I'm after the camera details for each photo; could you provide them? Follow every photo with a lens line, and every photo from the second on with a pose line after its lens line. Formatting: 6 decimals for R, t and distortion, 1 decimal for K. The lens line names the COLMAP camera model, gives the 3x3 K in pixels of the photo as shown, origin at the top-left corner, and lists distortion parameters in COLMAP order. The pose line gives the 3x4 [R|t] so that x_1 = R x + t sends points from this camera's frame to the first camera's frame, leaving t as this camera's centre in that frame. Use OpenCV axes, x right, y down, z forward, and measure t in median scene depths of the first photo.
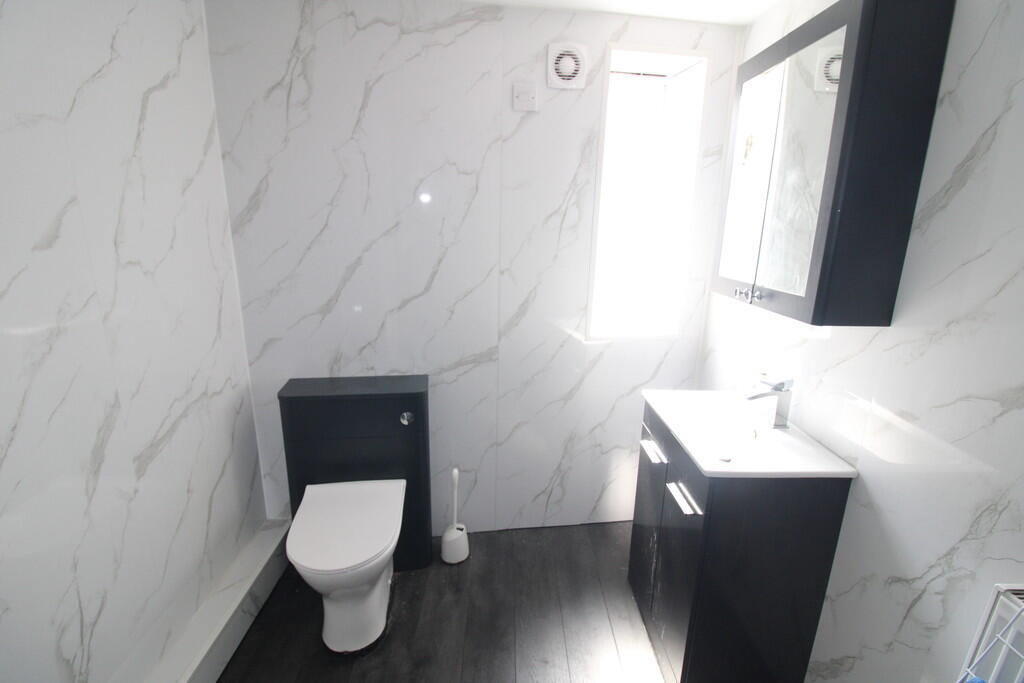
lens RADIAL K [[470.3, 0, 508.4], [0, 470.3, 345.8], [0, 0, 1]] dist [-0.010234, -0.001045]
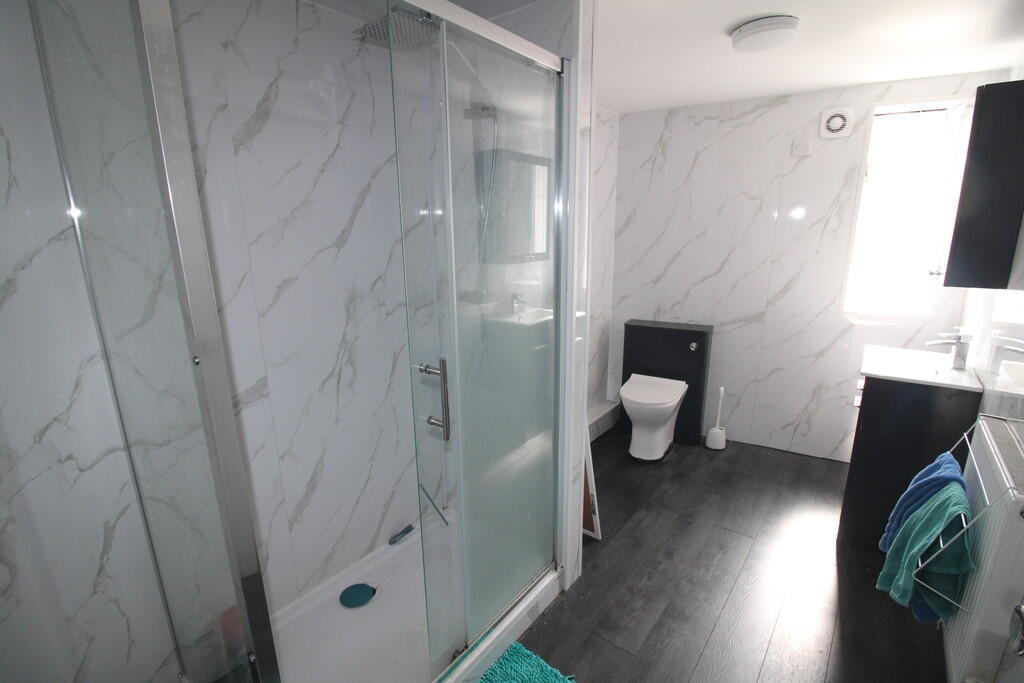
lens RADIAL K [[470.3, 0, 506.3], [0, 470.3, 344.2], [0, 0, 1]] dist [-0.010234, -0.001045]
pose [[0.774481, 0.123385, -0.620448, 0.301508], [-0.137298, 0.990201, 0.025531, 0.193608], [0.617518, 0.065413, 0.783832, -0.721807]]
